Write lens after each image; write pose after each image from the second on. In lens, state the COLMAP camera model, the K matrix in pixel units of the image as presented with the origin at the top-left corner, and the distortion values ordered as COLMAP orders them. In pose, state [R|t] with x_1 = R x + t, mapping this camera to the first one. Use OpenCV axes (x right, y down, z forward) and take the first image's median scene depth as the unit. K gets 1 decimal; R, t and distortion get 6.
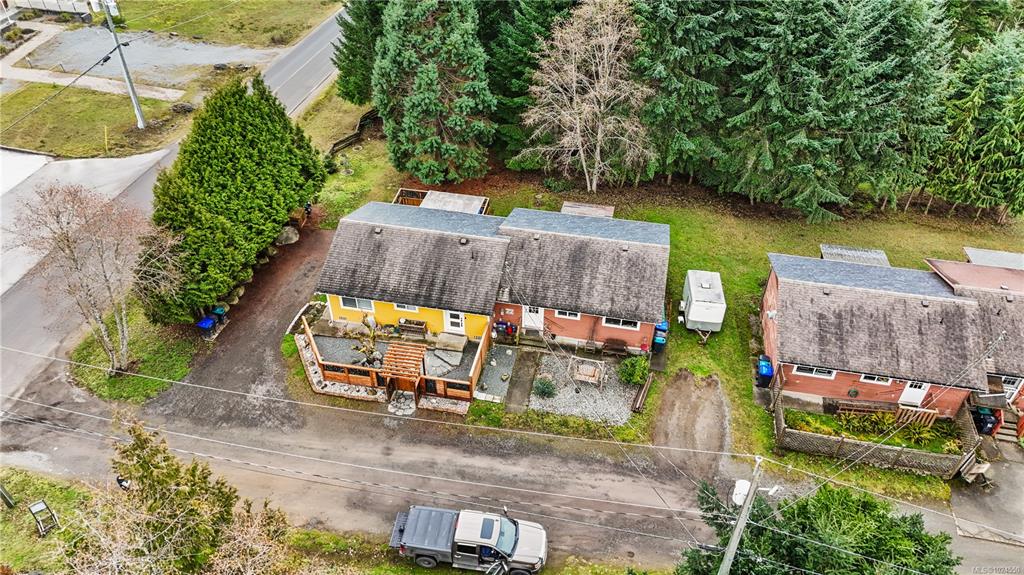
lens RADIAL K [[775.5, 0, 513.4], [0, 775.5, 282.2], [0, 0, 1]] dist [0.070937, -0.048666]
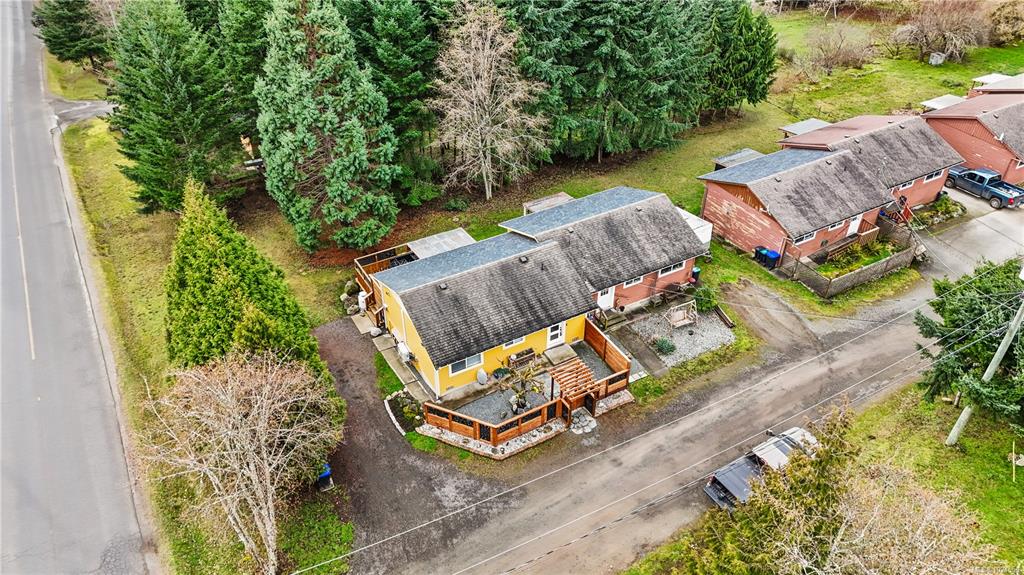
lens RADIAL K [[775.5, 0, 517.8], [0, 775.5, 281.6], [0, 0, 1]] dist [0.070937, -0.048666]
pose [[0.746260, -0.394180, 0.536394, -0.644725], [0.424551, 0.902492, 0.072555, -0.107220], [-0.512691, 0.173582, 0.840843, 0.177319]]
